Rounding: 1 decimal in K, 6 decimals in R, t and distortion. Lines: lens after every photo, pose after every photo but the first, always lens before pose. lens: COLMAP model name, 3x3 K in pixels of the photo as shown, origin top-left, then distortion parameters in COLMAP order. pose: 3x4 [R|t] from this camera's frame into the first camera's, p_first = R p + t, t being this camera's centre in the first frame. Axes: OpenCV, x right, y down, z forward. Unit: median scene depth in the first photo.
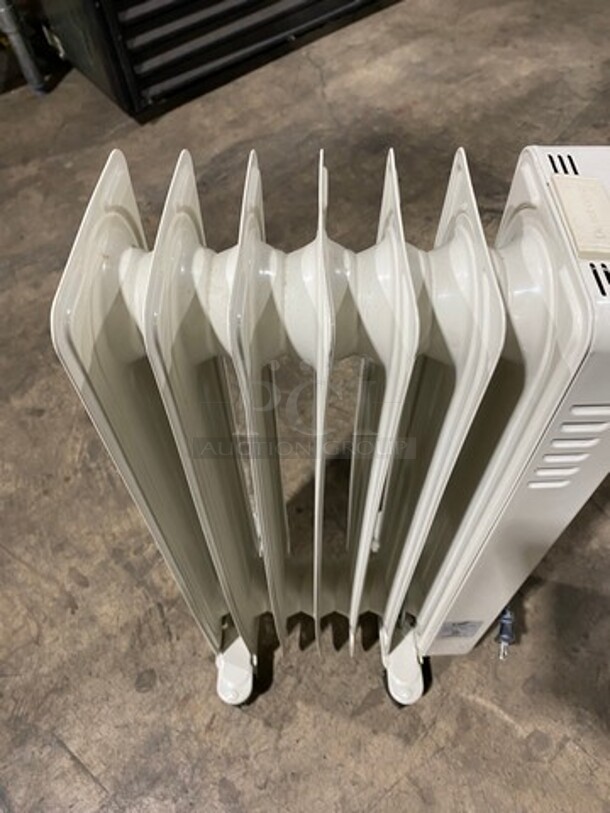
lens RADIAL K [[618.4, 0, 311.7], [0, 618.4, 402.8], [0, 0, 1]] dist [0.005261, 0.009345]
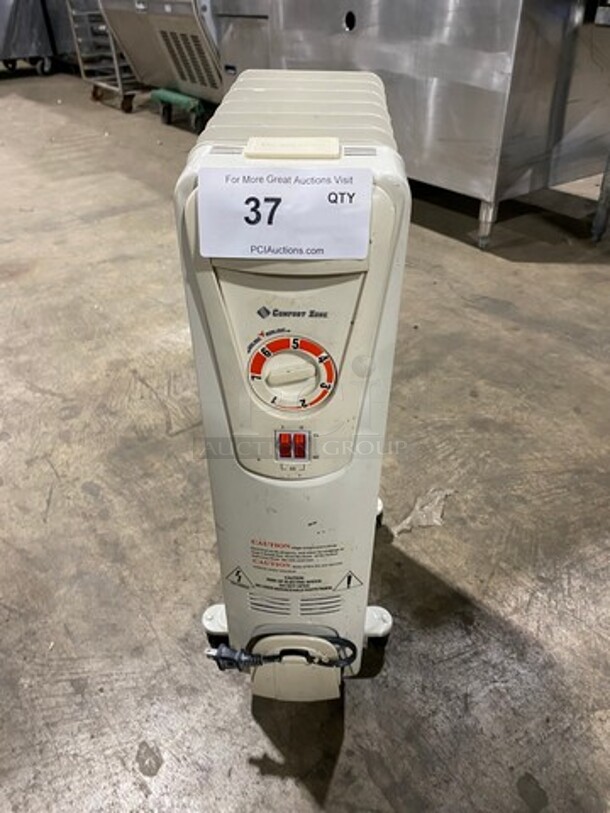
lens RADIAL K [[618.4, 0, 305.6], [0, 618.4, 402.5], [0, 0, 1]] dist [0.005261, 0.009345]
pose [[-0.042258, 0.629802, -0.775605, 0.732944], [-0.818919, 0.422878, 0.388001, -0.248559], [0.572351, 0.651554, 0.497887, 0.290642]]
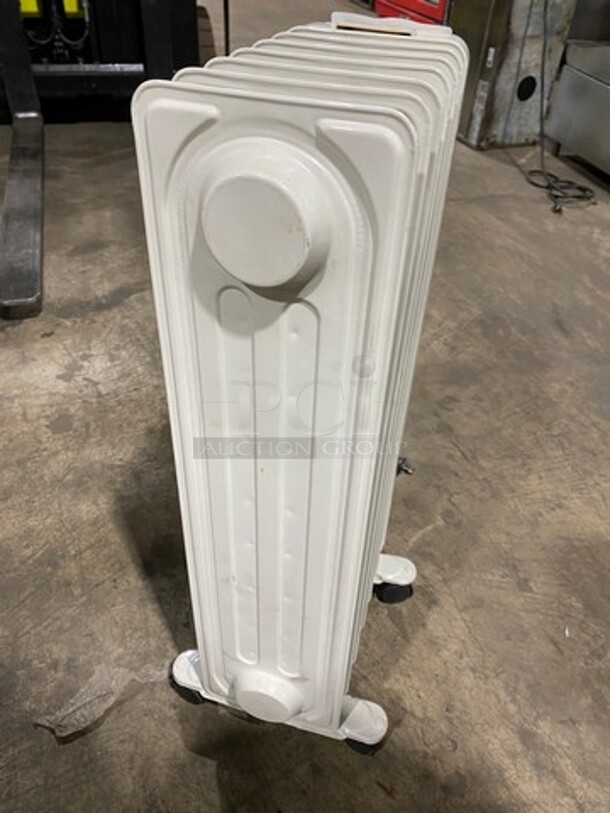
lens RADIAL K [[618.4, 0, 312.0], [0, 618.4, 409.4], [0, 0, 1]] dist [0.005261, 0.009345]
pose [[0.273446, -0.581499, 0.766215, -0.557556], [0.755123, 0.623206, 0.203479, -0.067504], [-0.595833, 0.522946, 0.609516, 0.263343]]
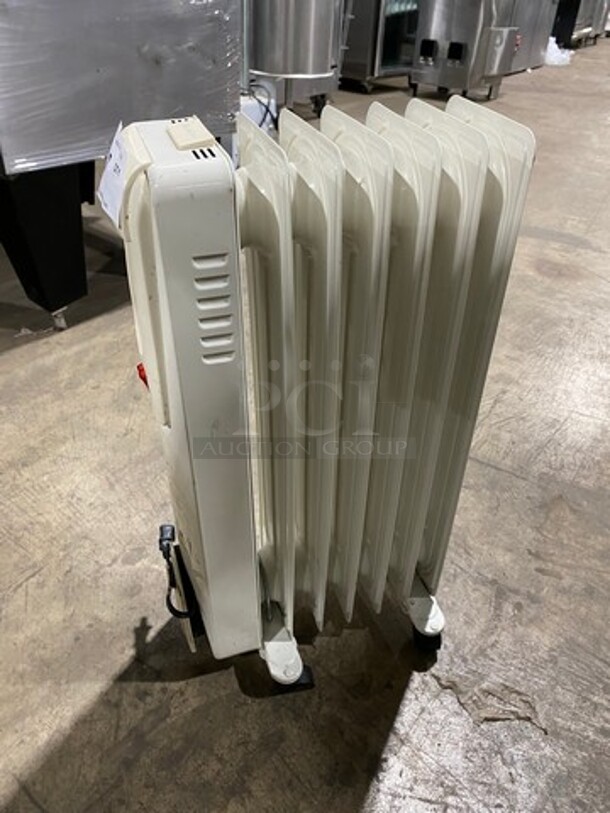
lens RADIAL K [[618.4, 0, 301.4], [0, 618.4, 408.6], [0, 0, 1]] dist [0.005261, 0.009345]
pose [[-0.948905, 0.202352, -0.242144, 0.274359], [-0.253475, -0.031697, 0.966822, -0.748844], [0.187963, 0.978800, 0.081368, 0.645192]]
